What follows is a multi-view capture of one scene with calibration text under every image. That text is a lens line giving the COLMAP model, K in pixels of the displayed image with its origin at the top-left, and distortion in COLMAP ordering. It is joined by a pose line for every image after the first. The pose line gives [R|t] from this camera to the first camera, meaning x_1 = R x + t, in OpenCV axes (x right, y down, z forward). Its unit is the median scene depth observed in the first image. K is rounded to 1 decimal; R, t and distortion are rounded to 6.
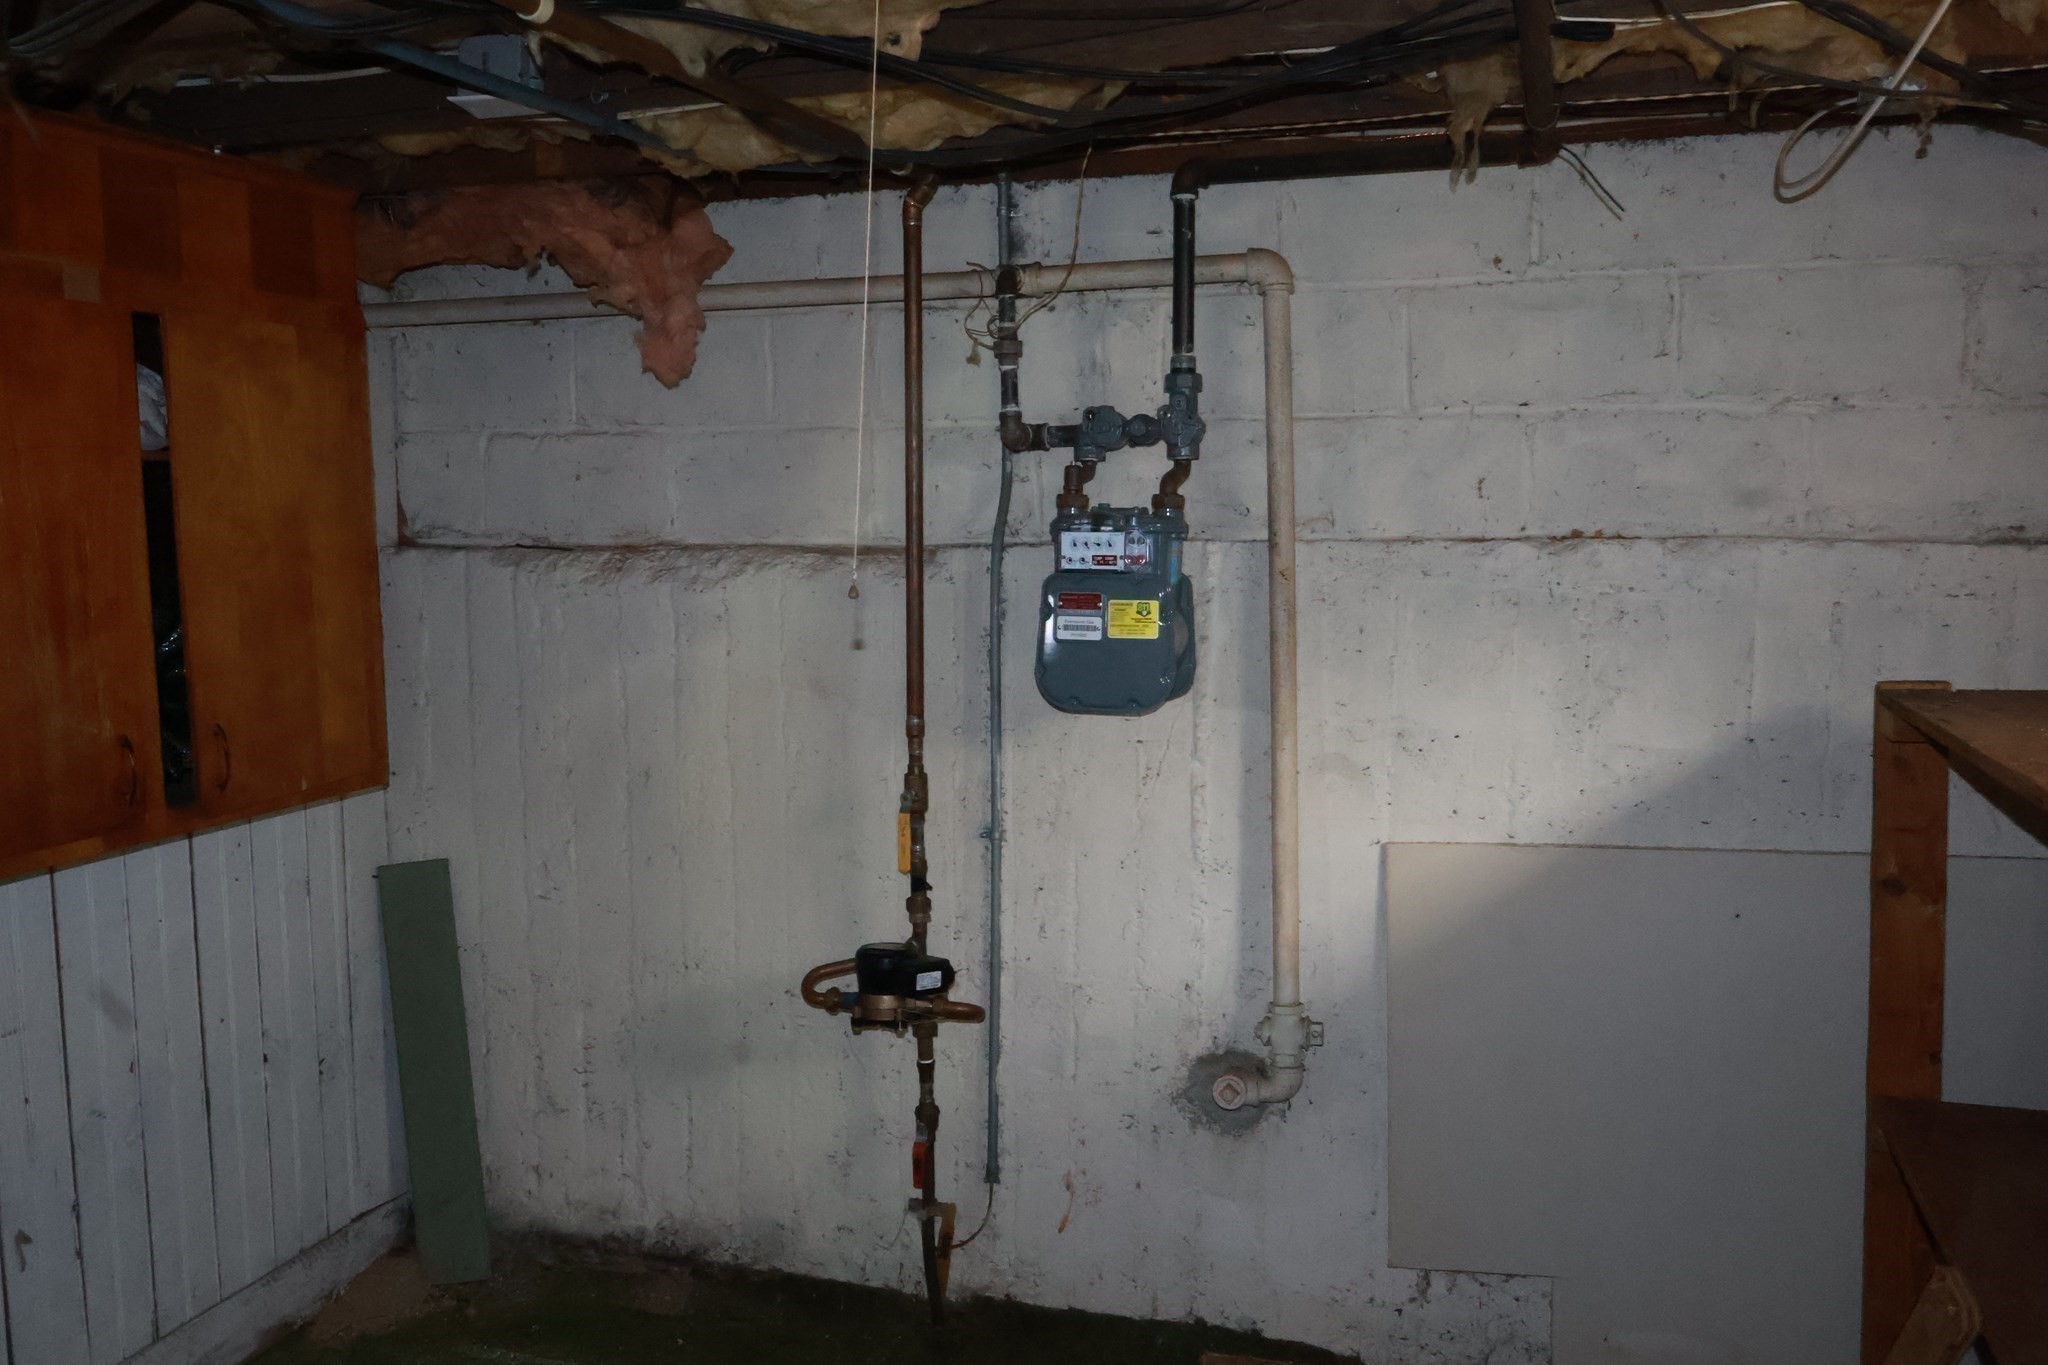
lens RADIAL K [[1697.4, 0, 1021.8], [0, 1697.4, 683.4], [0, 0, 1]] dist [0.001235, 0.006657]
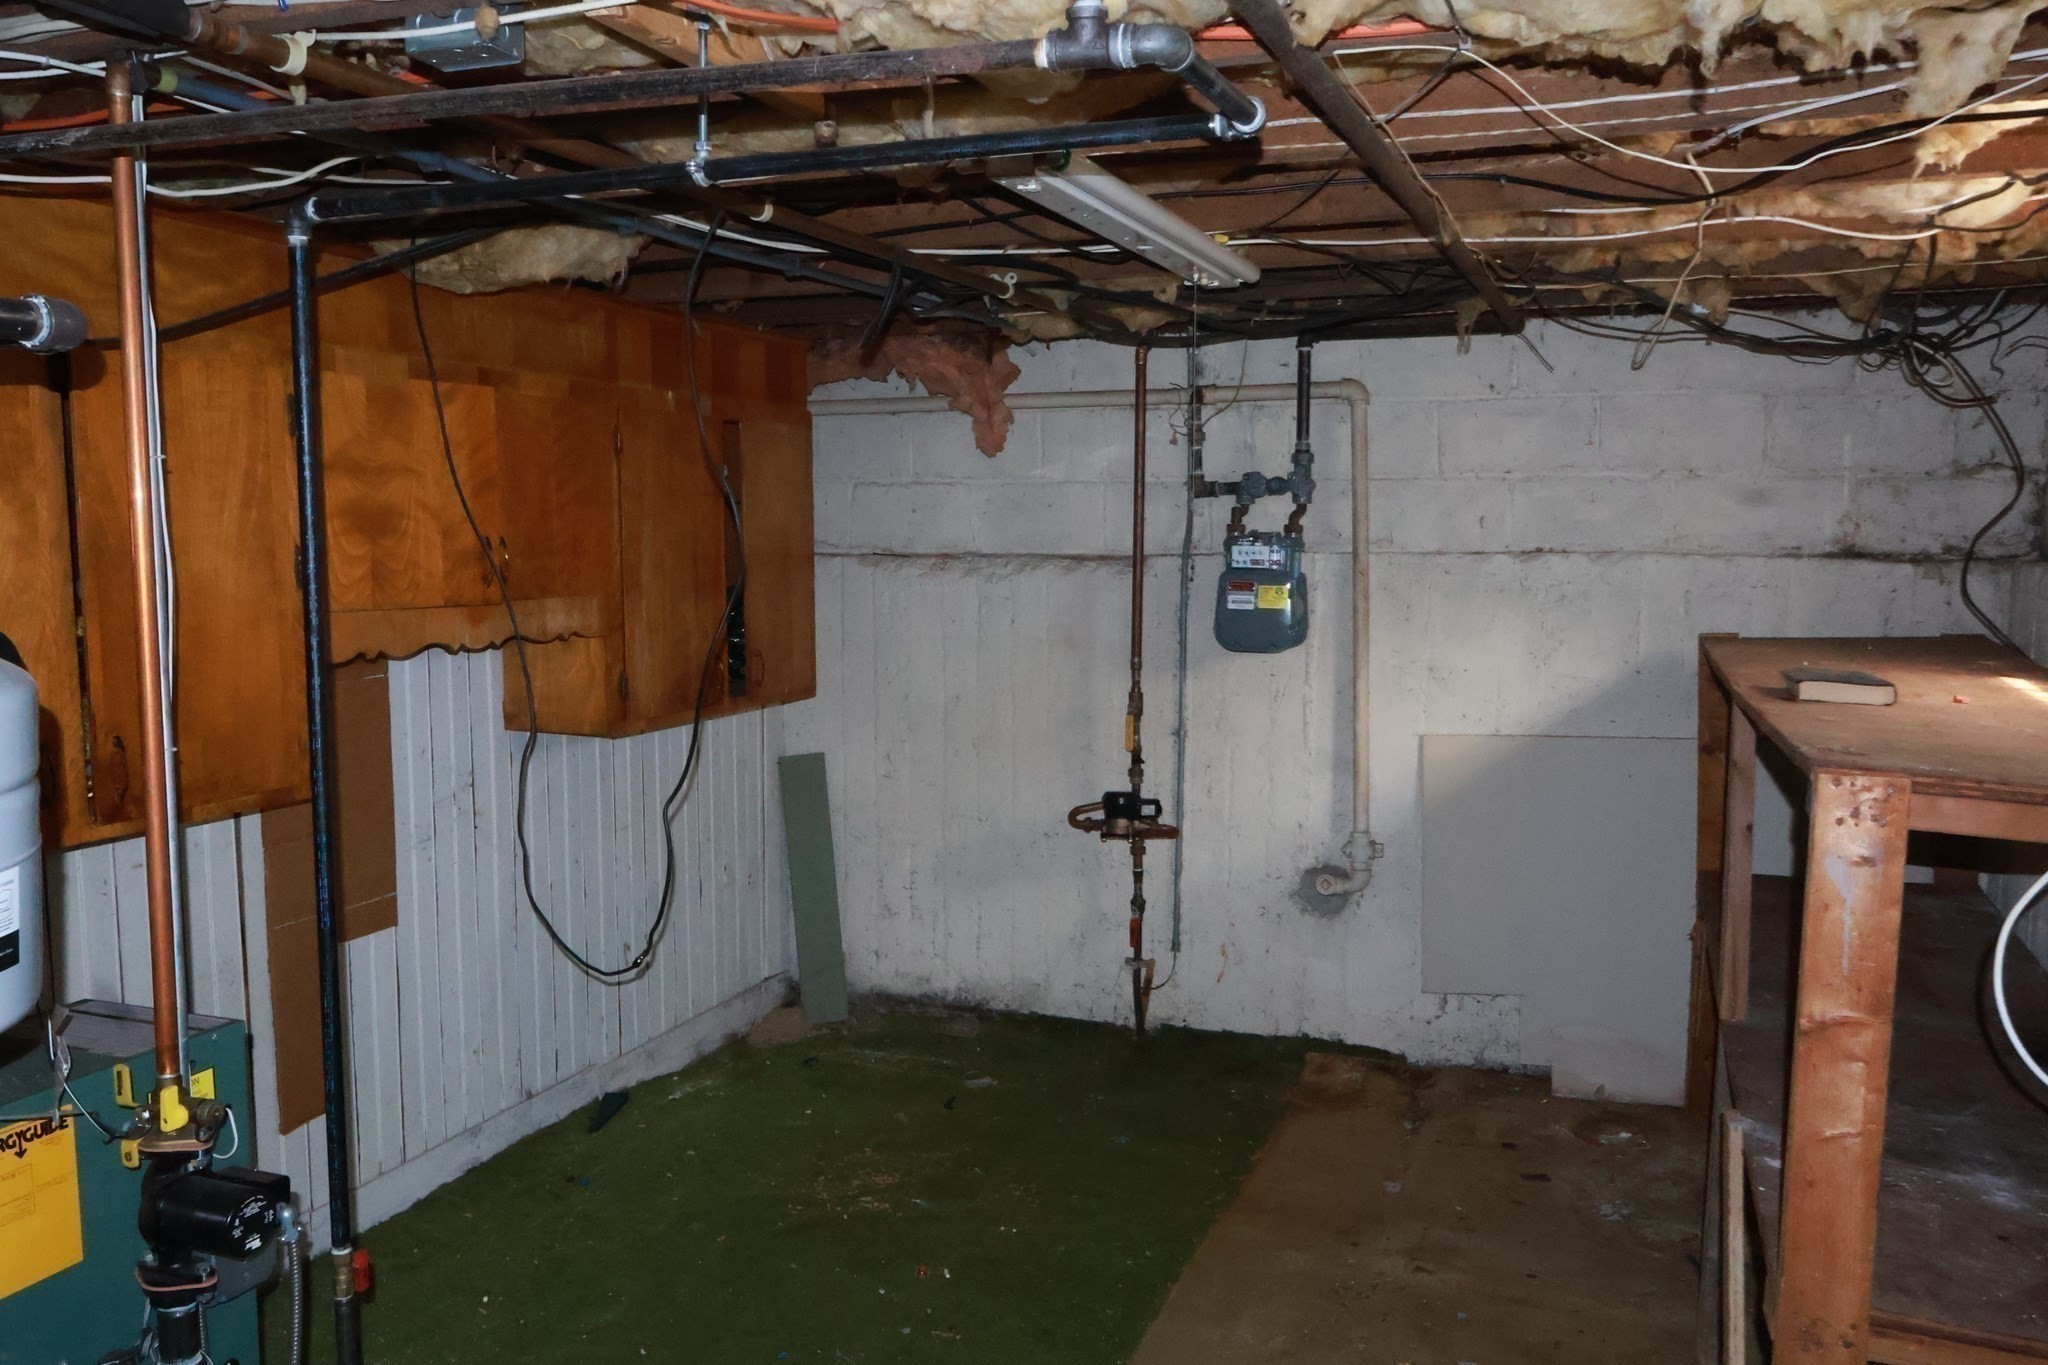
lens RADIAL K [[1697.4, 0, 1029.6], [0, 1697.4, 688.0], [0, 0, 1]] dist [0.001235, 0.006657]
pose [[0.999084, 0.011443, -0.041232, -0.098468], [-0.011984, 0.999845, -0.012889, 0.071978], [0.041078, 0.013372, 0.999066, -0.656244]]
